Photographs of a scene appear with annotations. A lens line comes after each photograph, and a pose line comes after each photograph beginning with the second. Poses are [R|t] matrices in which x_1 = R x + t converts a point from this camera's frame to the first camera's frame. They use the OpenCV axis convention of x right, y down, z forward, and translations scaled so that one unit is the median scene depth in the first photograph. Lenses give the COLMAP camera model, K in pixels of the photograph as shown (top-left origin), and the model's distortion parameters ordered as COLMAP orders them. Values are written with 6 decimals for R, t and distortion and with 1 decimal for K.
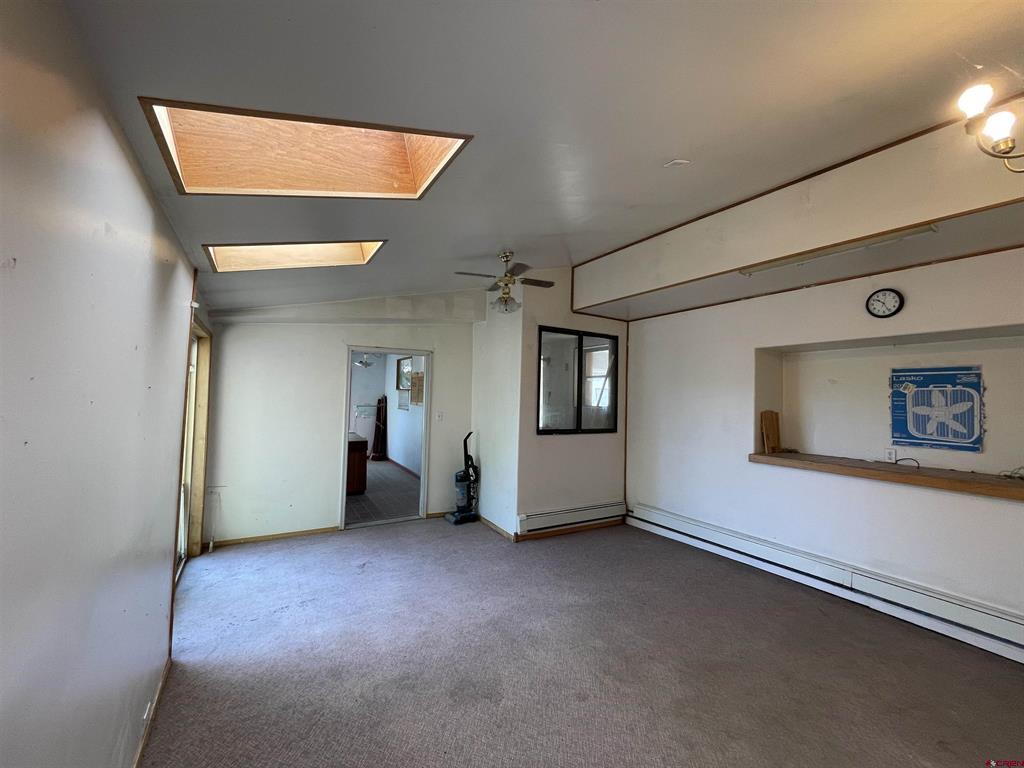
lens RADIAL K [[413.0, 0, 511.8], [0, 413.0, 383.2], [0, 0, 1]] dist [-0.000601, -0.000468]
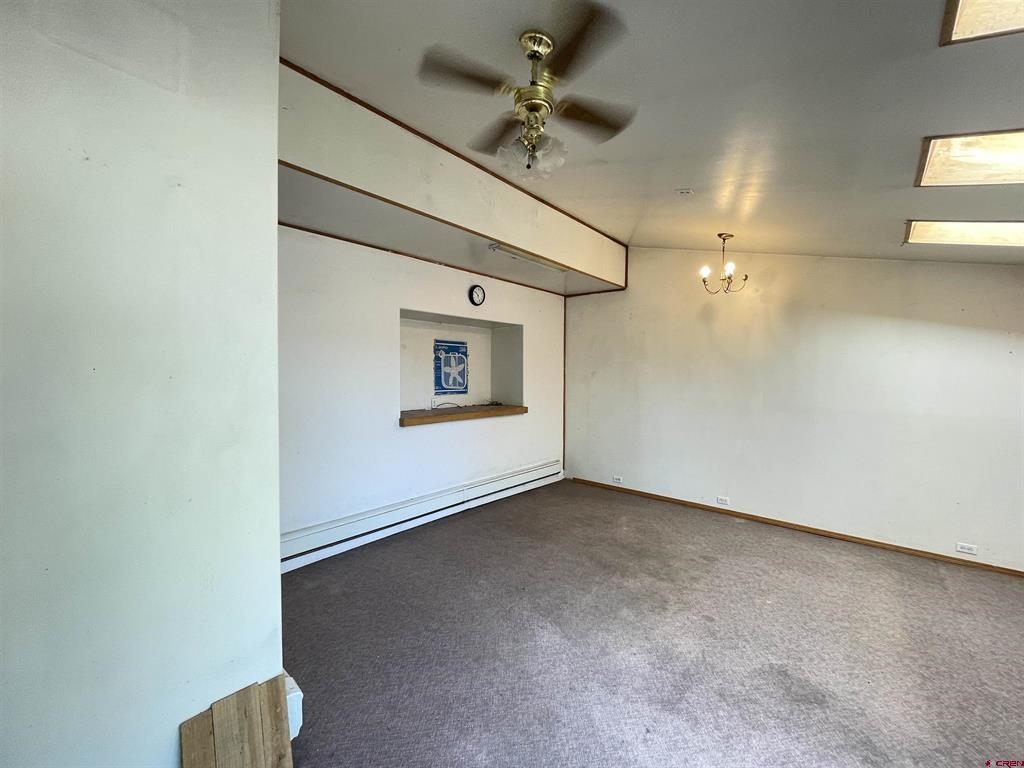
lens RADIAL K [[413.0, 0, 512.5], [0, 413.0, 382.3], [0, 0, 1]] dist [-0.000601, -0.000468]
pose [[-0.295912, -0.050795, 0.953864, -0.499157], [-0.044508, 0.998234, 0.039350, 0.044125], [-0.954178, -0.030810, -0.297650, 1.264347]]
